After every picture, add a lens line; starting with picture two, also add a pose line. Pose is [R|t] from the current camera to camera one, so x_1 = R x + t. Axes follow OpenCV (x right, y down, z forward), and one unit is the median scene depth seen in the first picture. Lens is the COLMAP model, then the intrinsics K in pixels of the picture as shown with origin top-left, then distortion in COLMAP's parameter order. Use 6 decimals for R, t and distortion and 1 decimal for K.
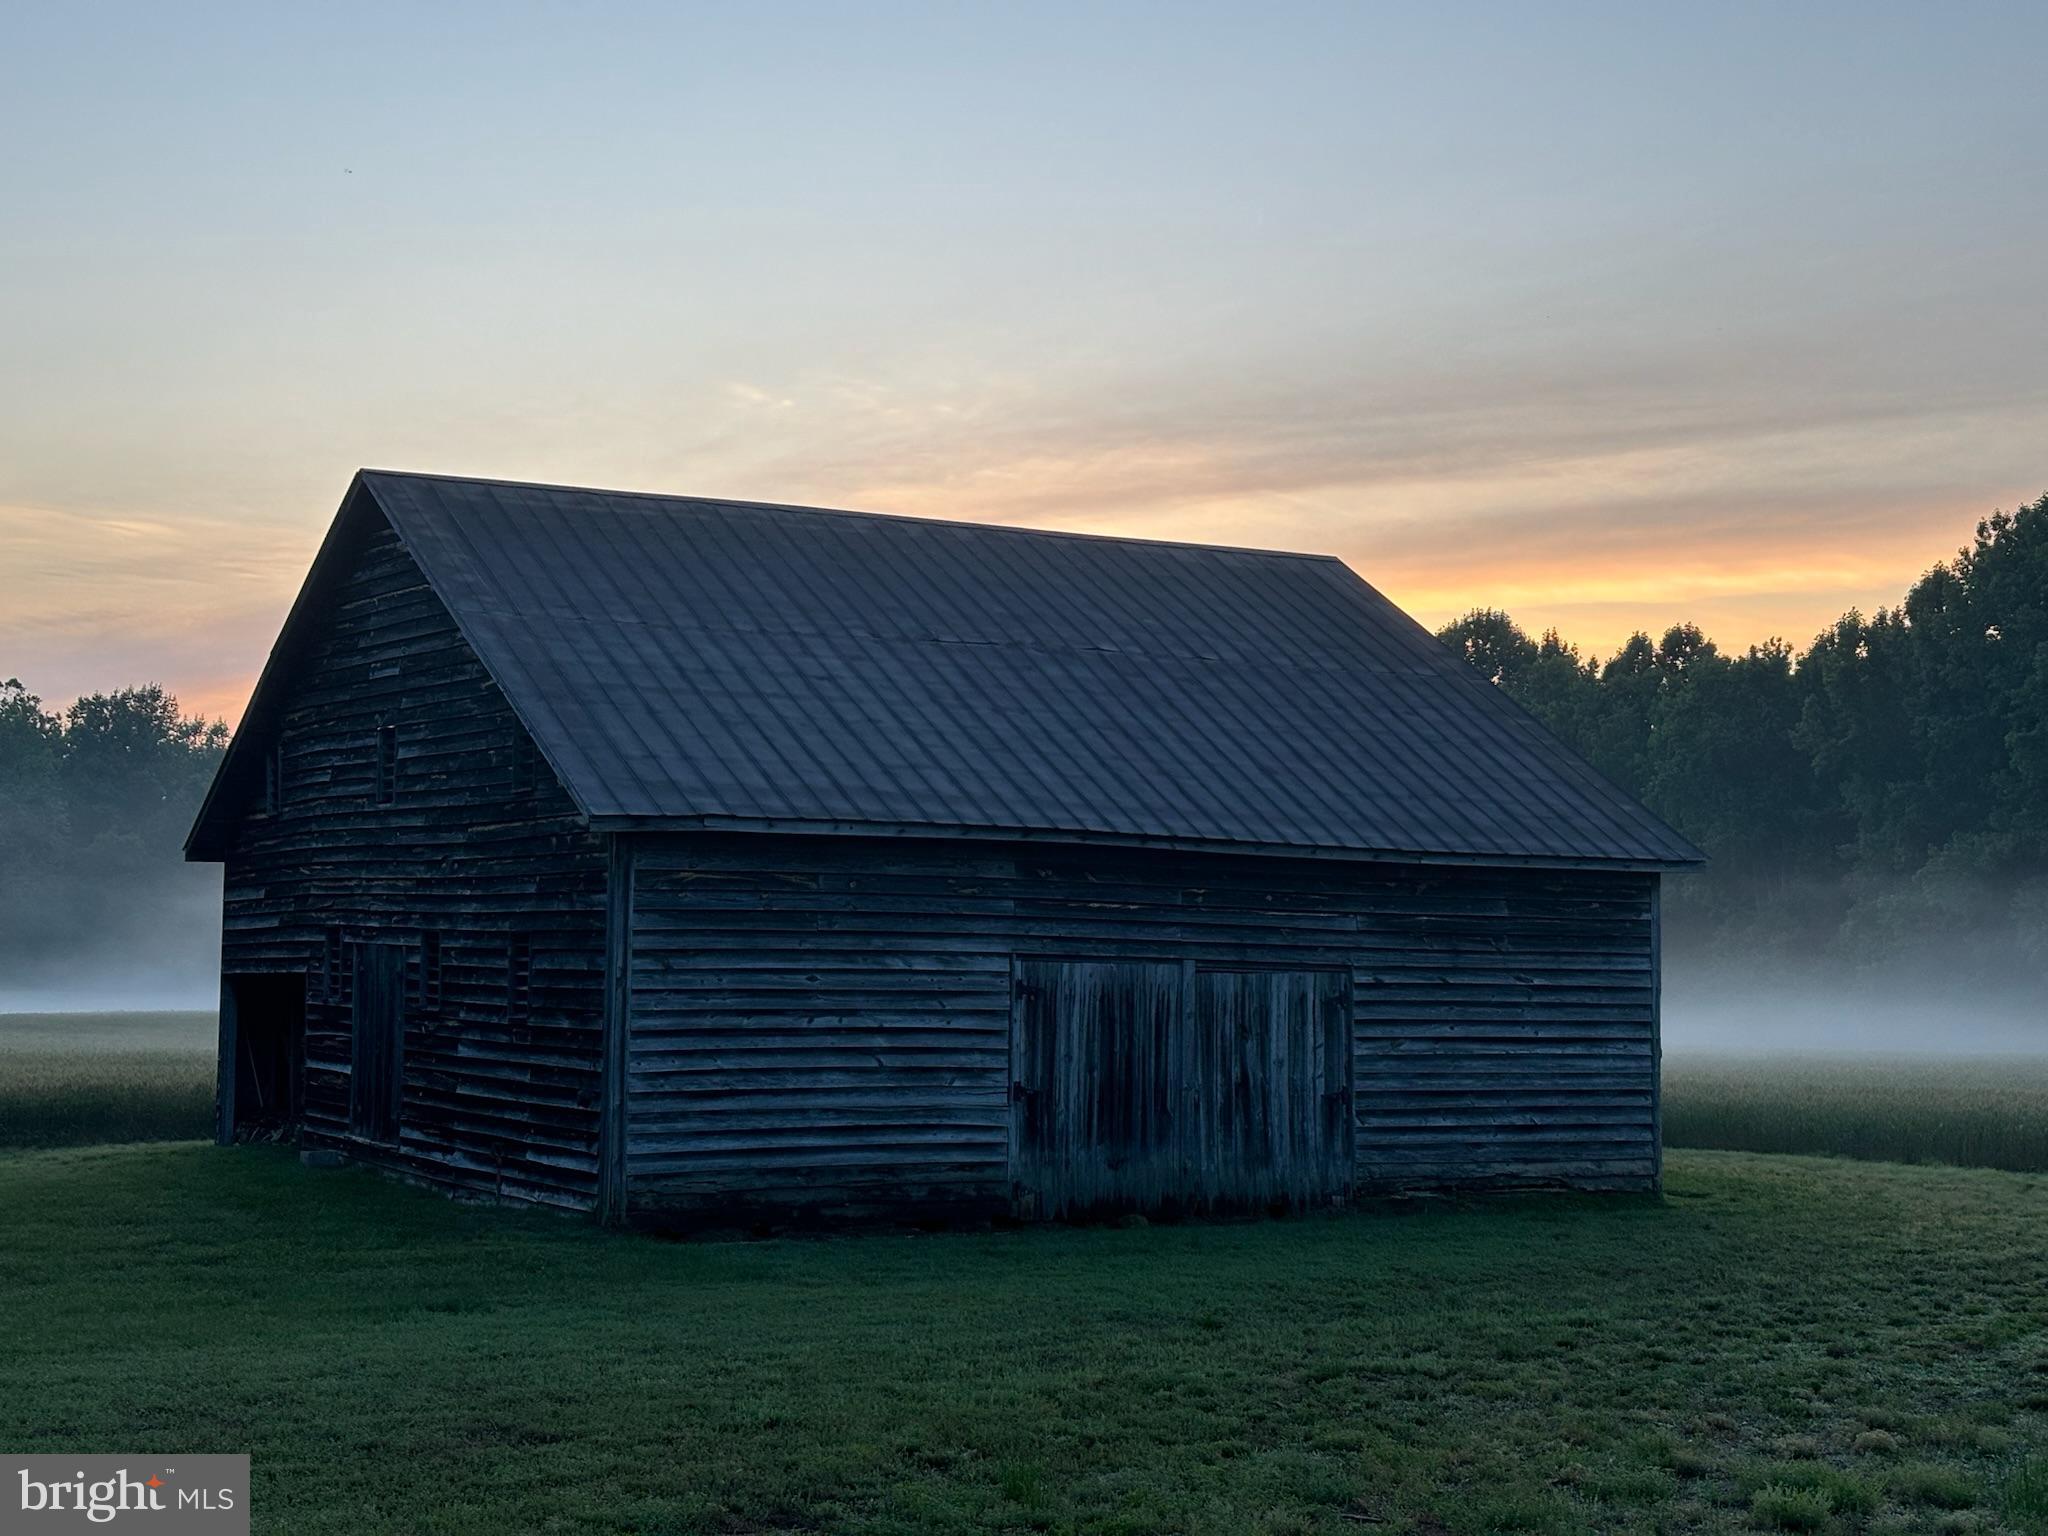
lens RADIAL K [[3104.7, 0, 1024.1], [0, 3104.7, 764.2], [0, 0, 1]] dist [0.368356, 0.000000]
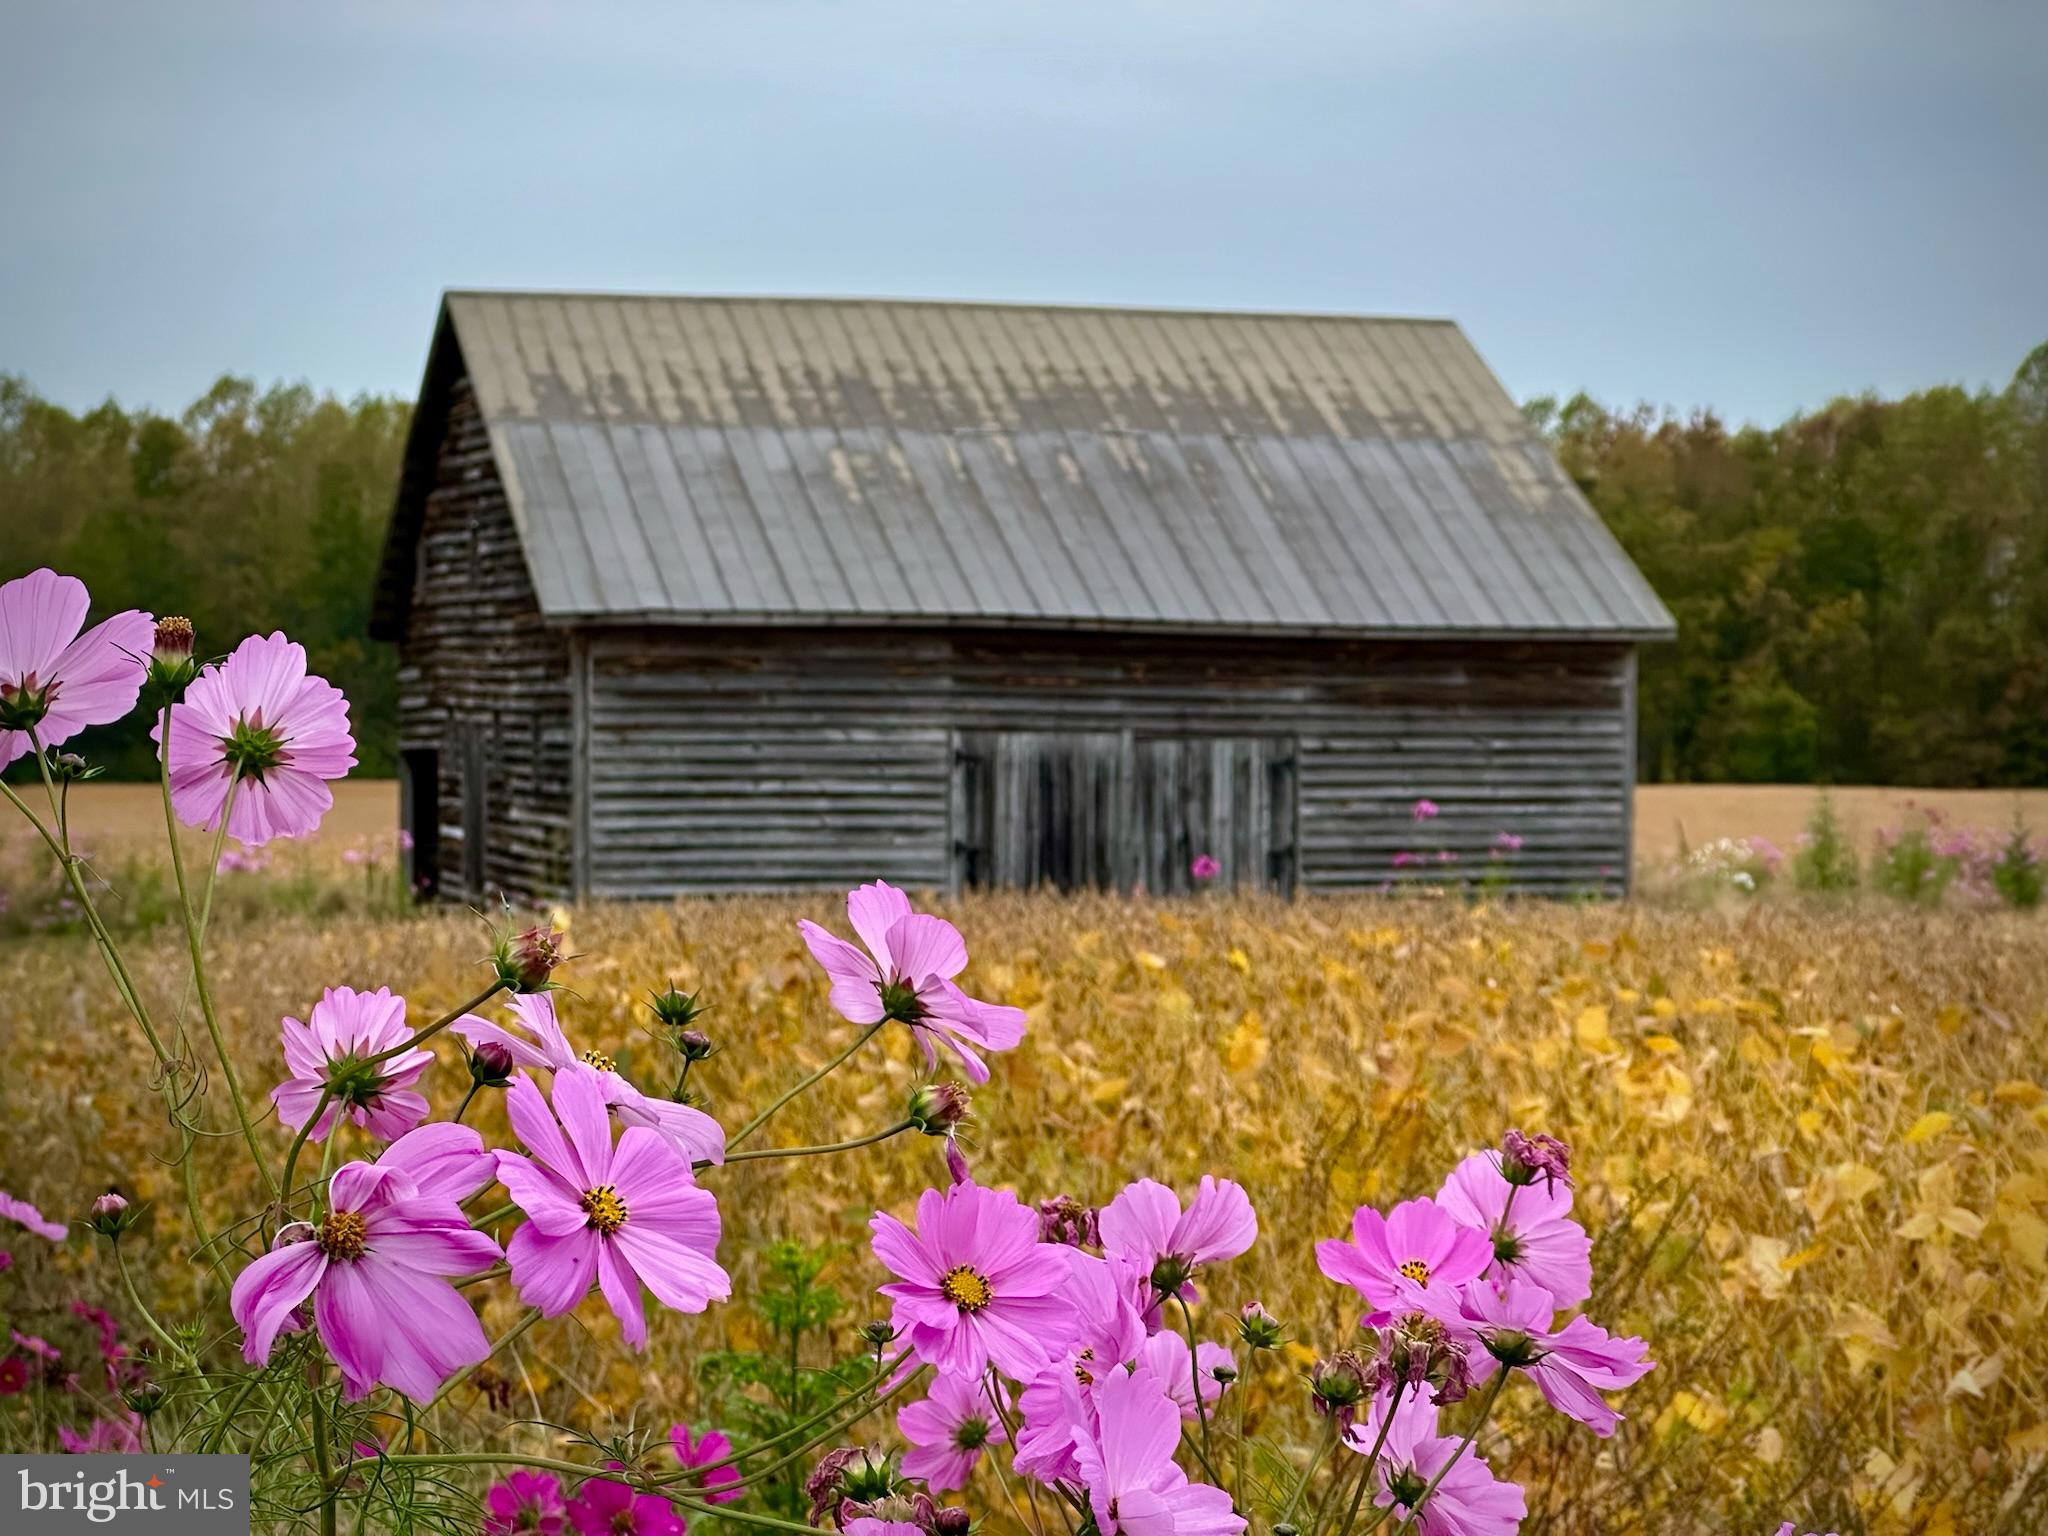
lens RADIAL K [[4597.6, 0, 1024.0], [0, 4597.6, 767.4], [0, 0, 1]] dist [-0.049415, 0.000000]
pose [[0.975619, -0.008220, -0.219316, 0.377511], [0.023529, 0.997457, 0.067282, -0.033969], [0.218205, -0.070802, 0.973331, -0.591826]]
